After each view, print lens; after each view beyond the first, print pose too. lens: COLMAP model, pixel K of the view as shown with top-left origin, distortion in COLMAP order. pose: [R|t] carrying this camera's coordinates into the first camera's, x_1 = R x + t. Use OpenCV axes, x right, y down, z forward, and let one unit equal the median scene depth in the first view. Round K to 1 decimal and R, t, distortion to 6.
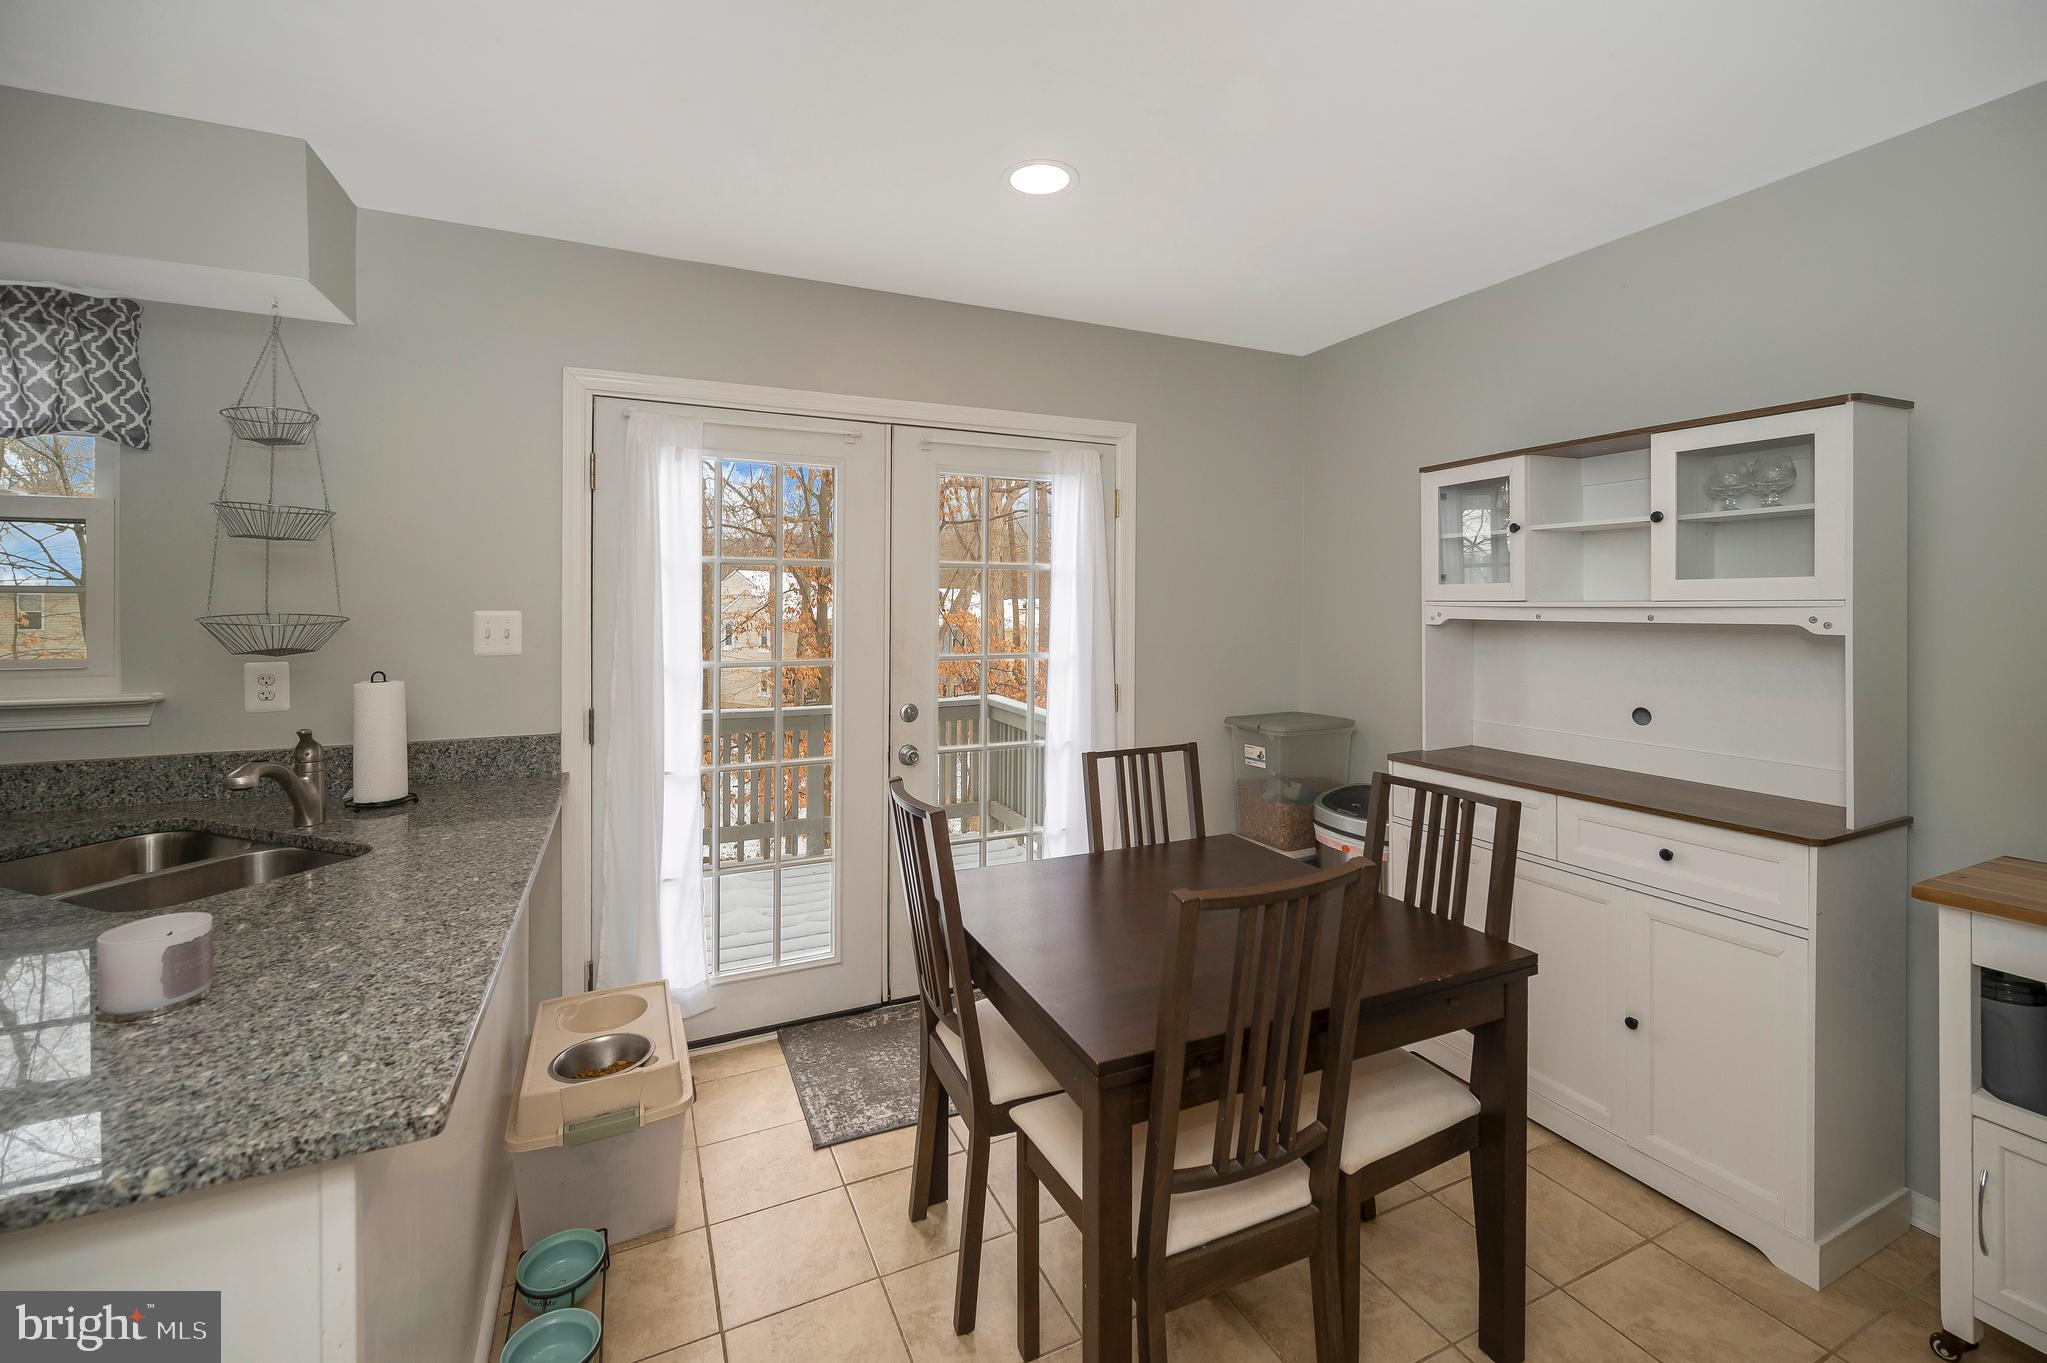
lens RADIAL K [[860.0, 0, 1025.3], [0, 860.0, 608.6], [0, 0, 1]] dist [-0.000621, -0.000391]
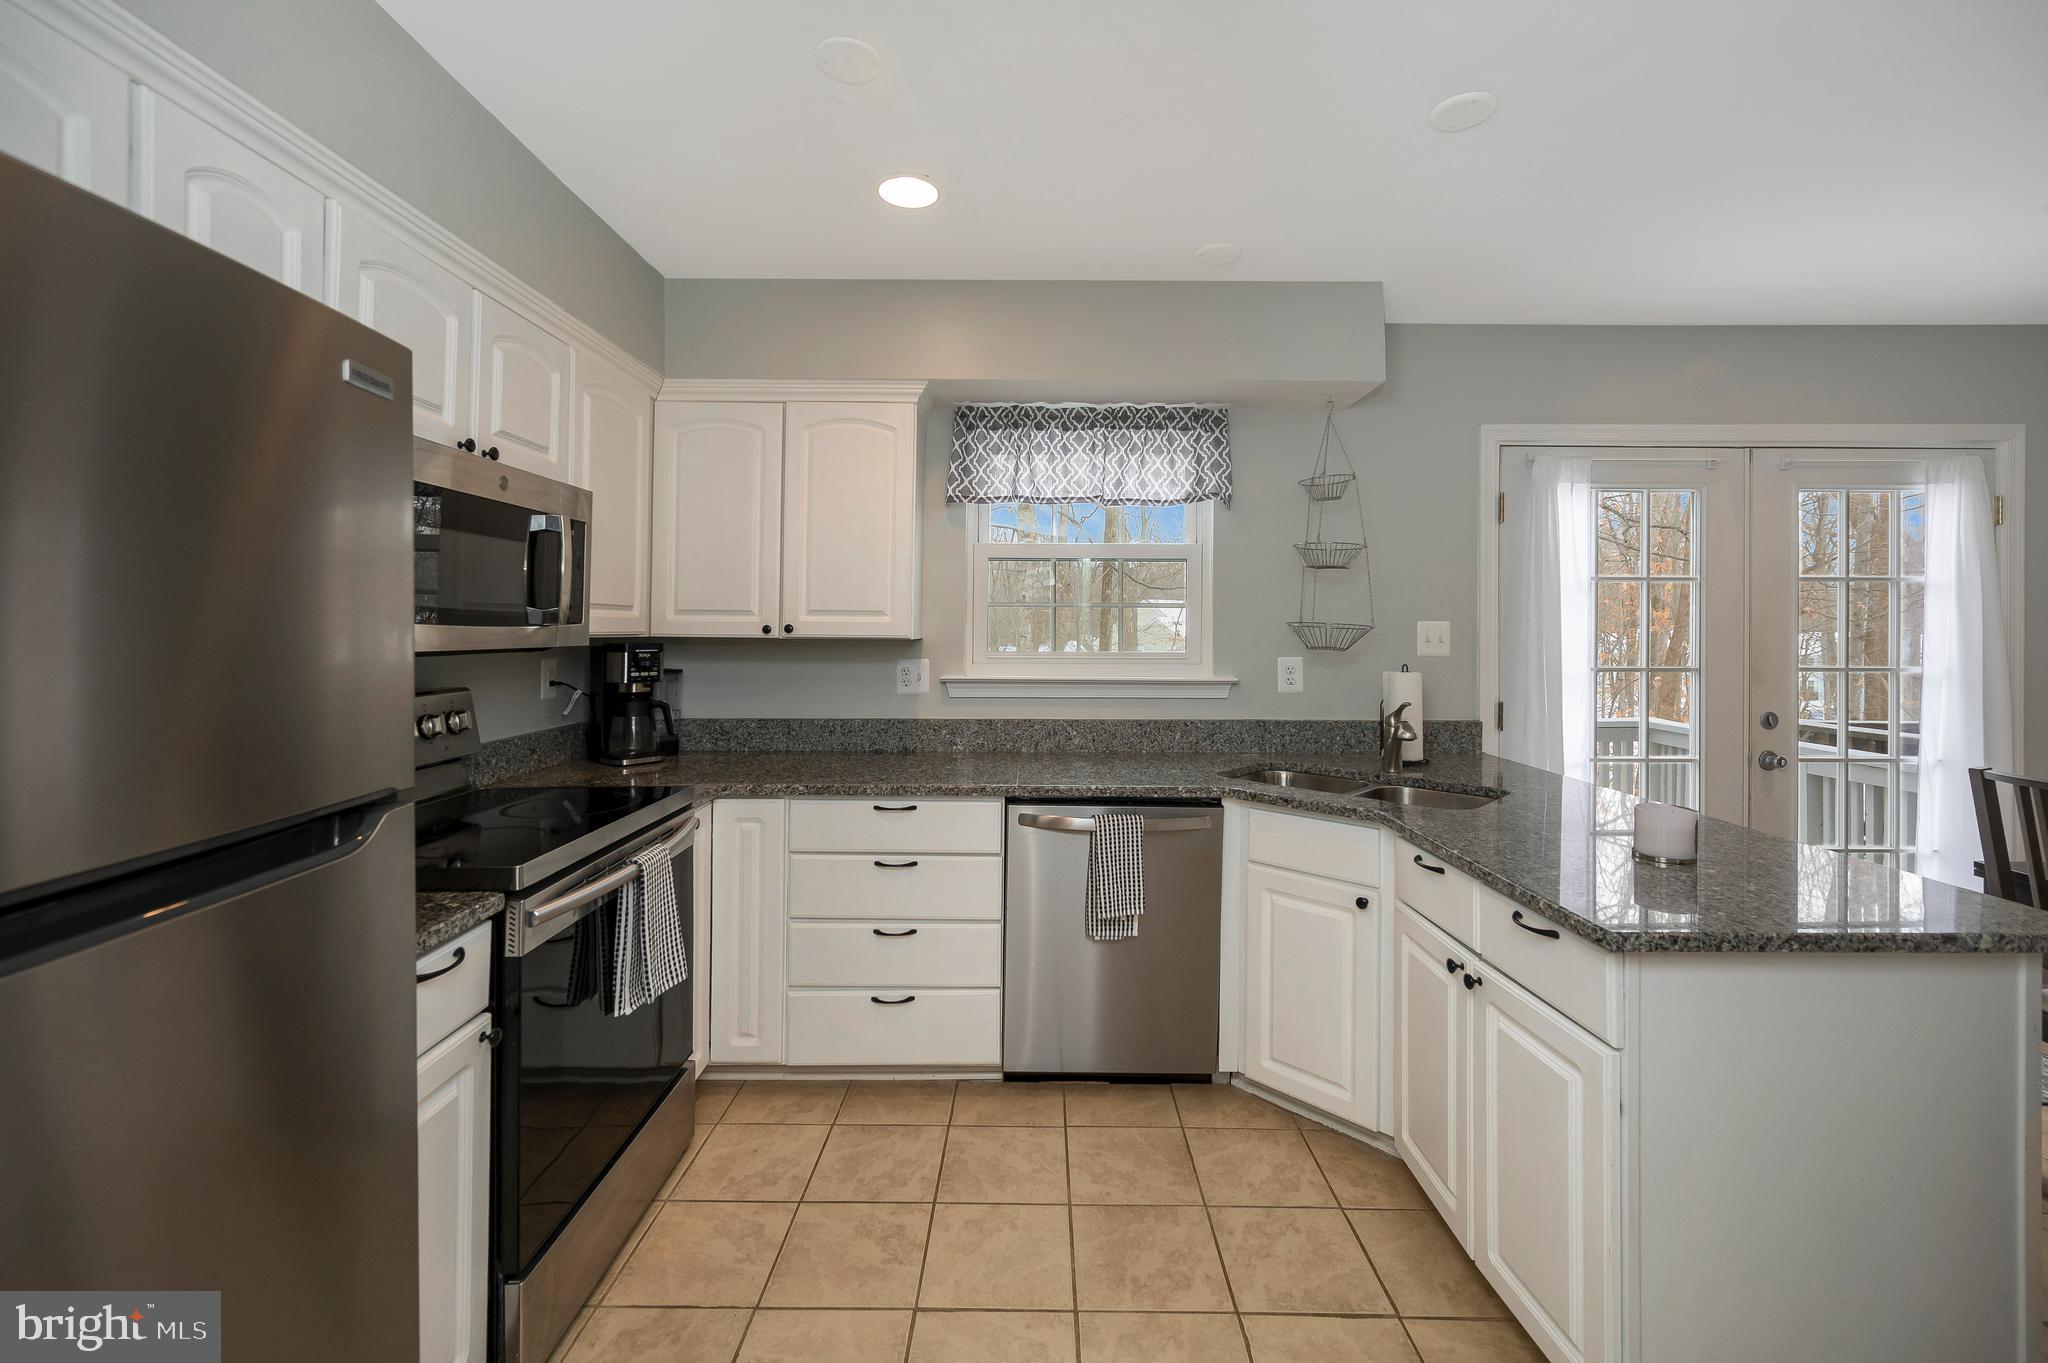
lens RADIAL K [[853.1, 0, 1029.5], [0, 853.1, 629.4], [0, 0, 1]] dist [0.001202, 0.000154]
pose [[0.906075, 0.000657, -0.423116, -0.686817], [-0.005566, 0.999931, -0.010366, 0.034128], [0.423080, 0.011747, 0.906016, -0.438473]]
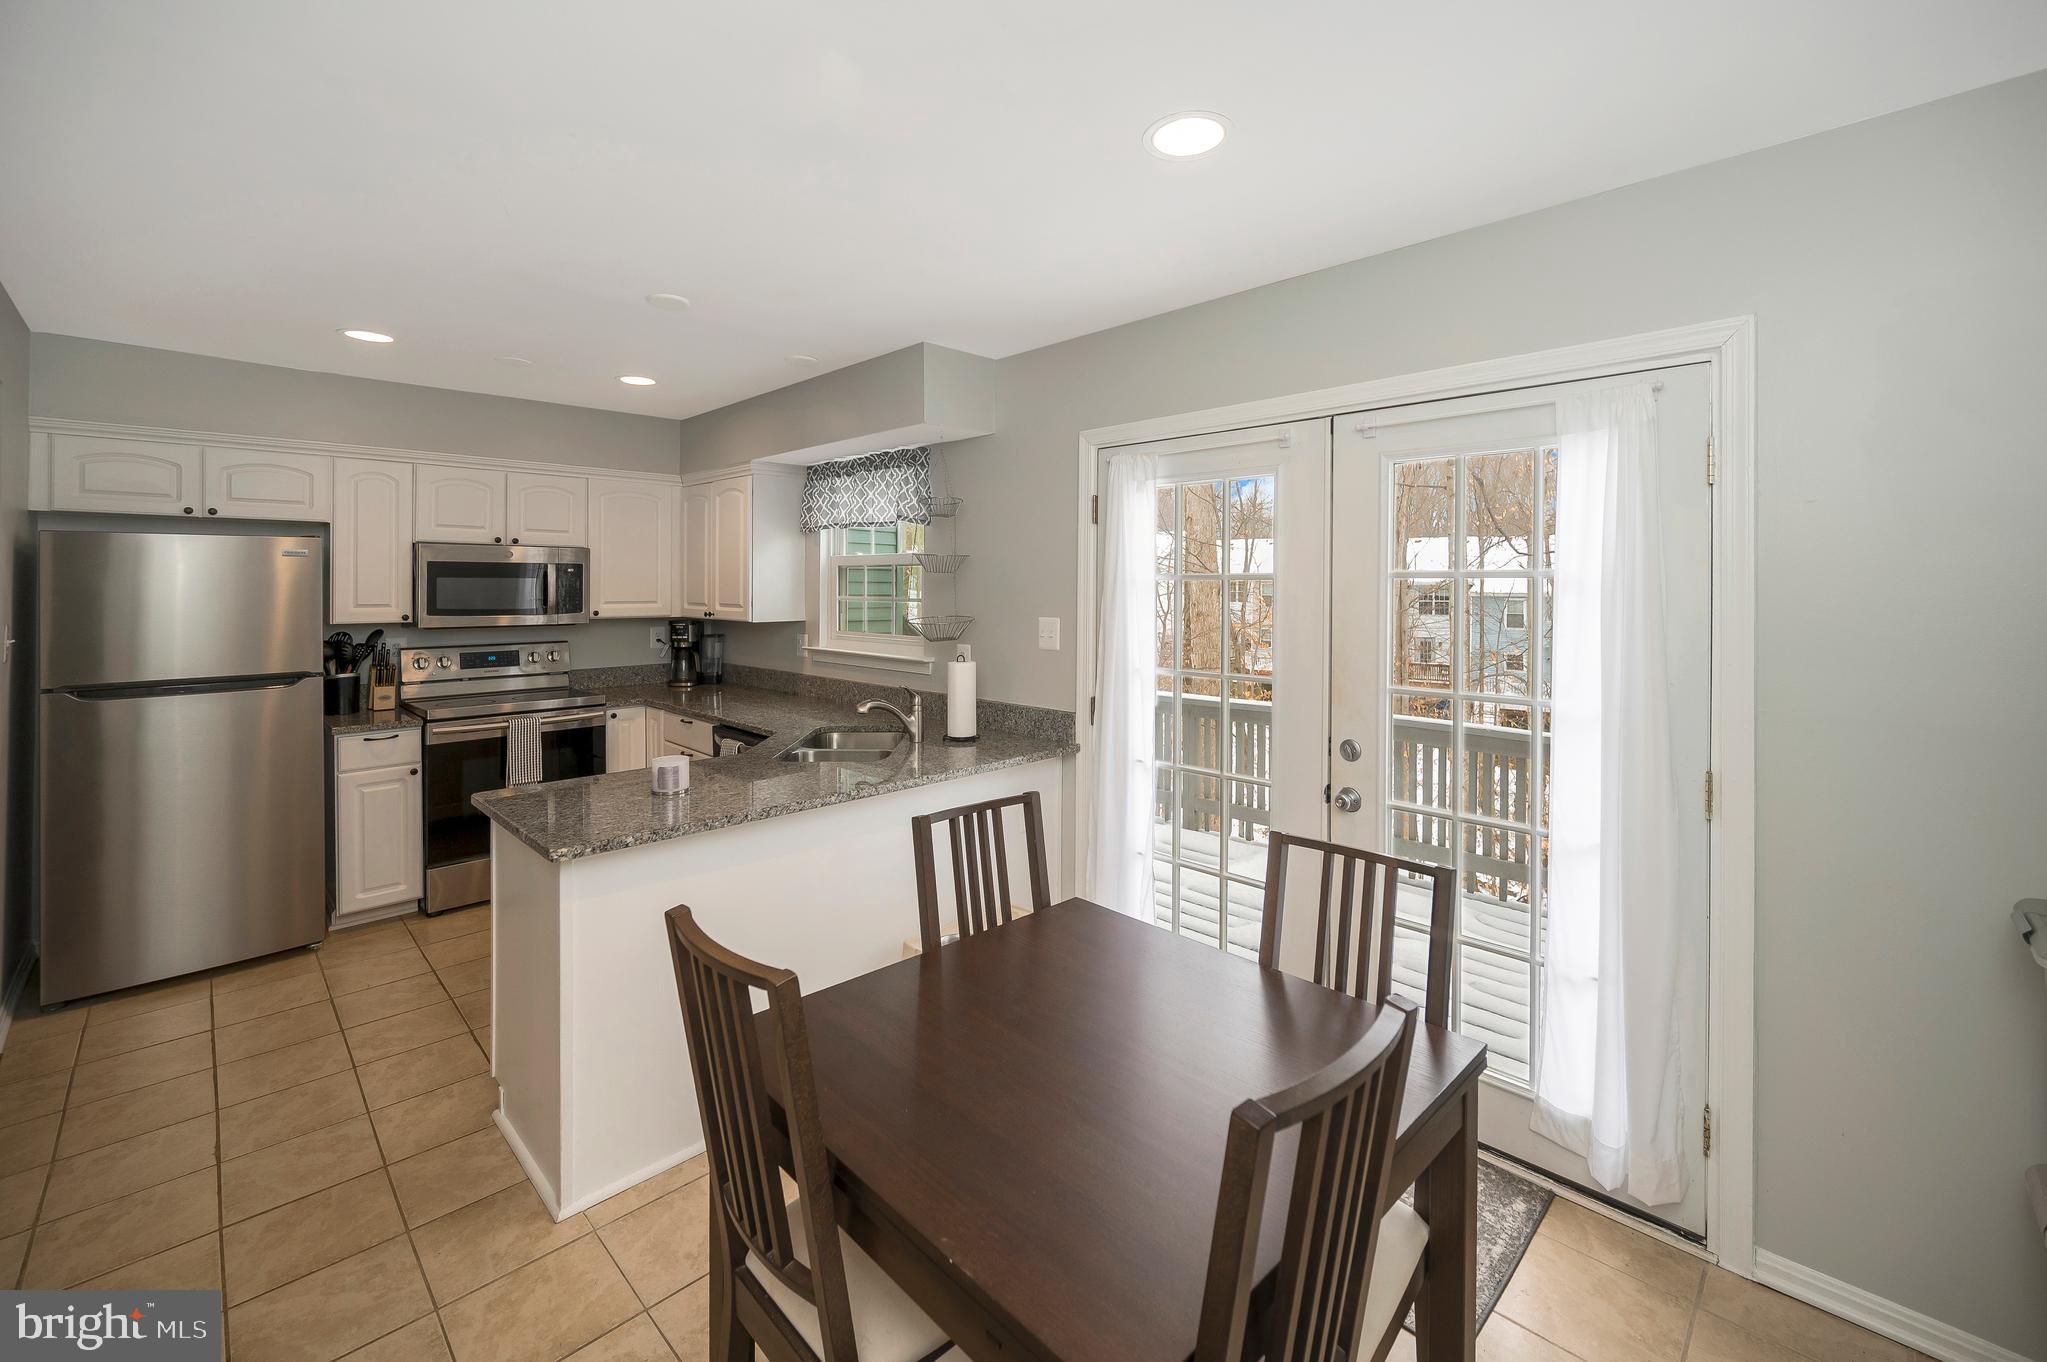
lens RADIAL K [[833.8, 0, 1026.1], [0, 833.8, 594.9], [0, 0, 1]] dist [-0.001195, -0.000112]
pose [[0.346611, 0.008075, -0.937974, 0.704312], [-0.009544, 0.999942, 0.005081, -0.045035], [0.937960, 0.007191, 0.346668, 0.550398]]
